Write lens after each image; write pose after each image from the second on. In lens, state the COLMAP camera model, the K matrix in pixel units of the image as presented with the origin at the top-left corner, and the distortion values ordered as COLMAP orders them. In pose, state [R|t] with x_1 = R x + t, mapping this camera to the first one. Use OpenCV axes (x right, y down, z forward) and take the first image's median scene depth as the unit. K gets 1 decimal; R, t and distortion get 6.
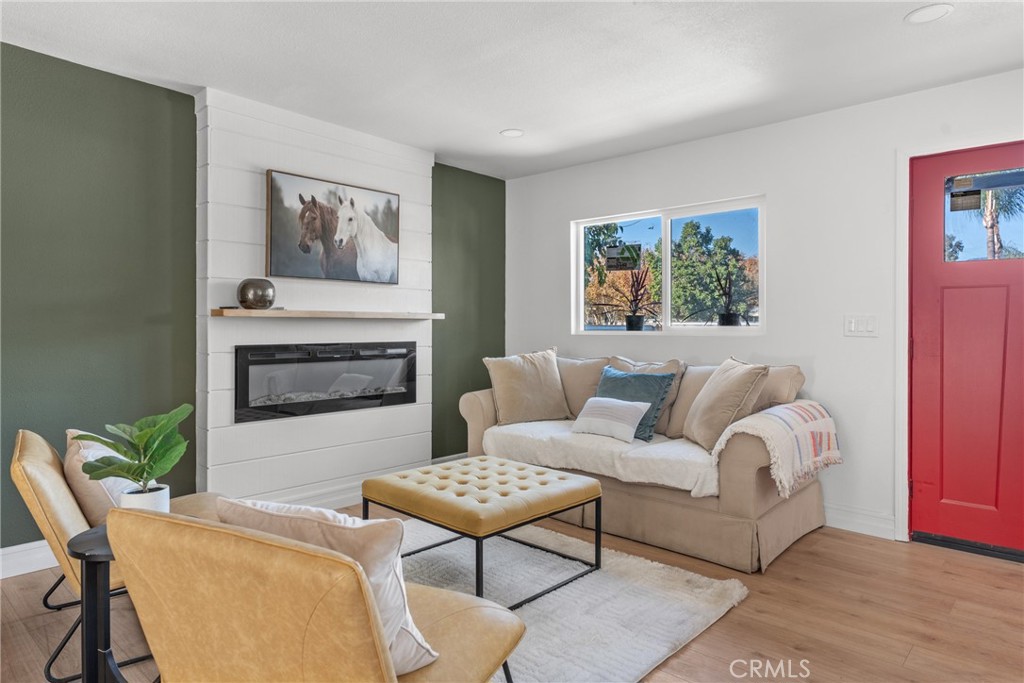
lens RADIAL K [[626.5, 0, 512.8], [0, 626.5, 328.0], [0, 0, 1]] dist [-0.002667, -0.000642]
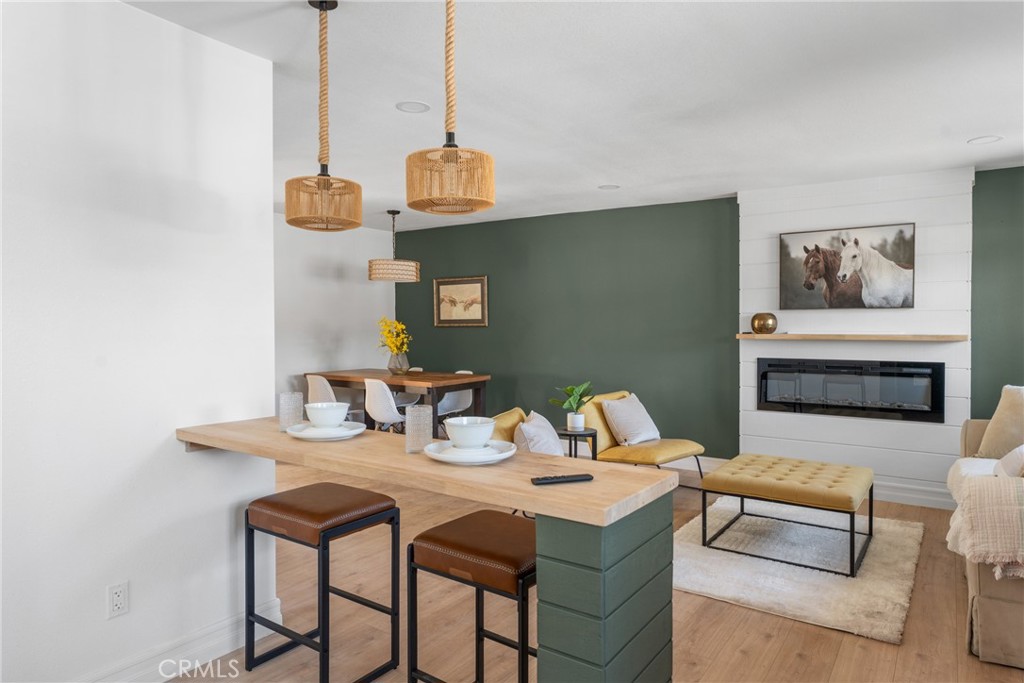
lens RADIAL K [[612.9, 0, 512.0], [0, 612.9, 341.5], [0, 0, 1]] dist [-0.000189, -0.000004]
pose [[0.133610, 0.017320, -0.990883, 0.820791], [-0.002069, 0.999850, 0.017198, -0.031135], [0.991032, -0.000248, 0.133626, 0.203004]]
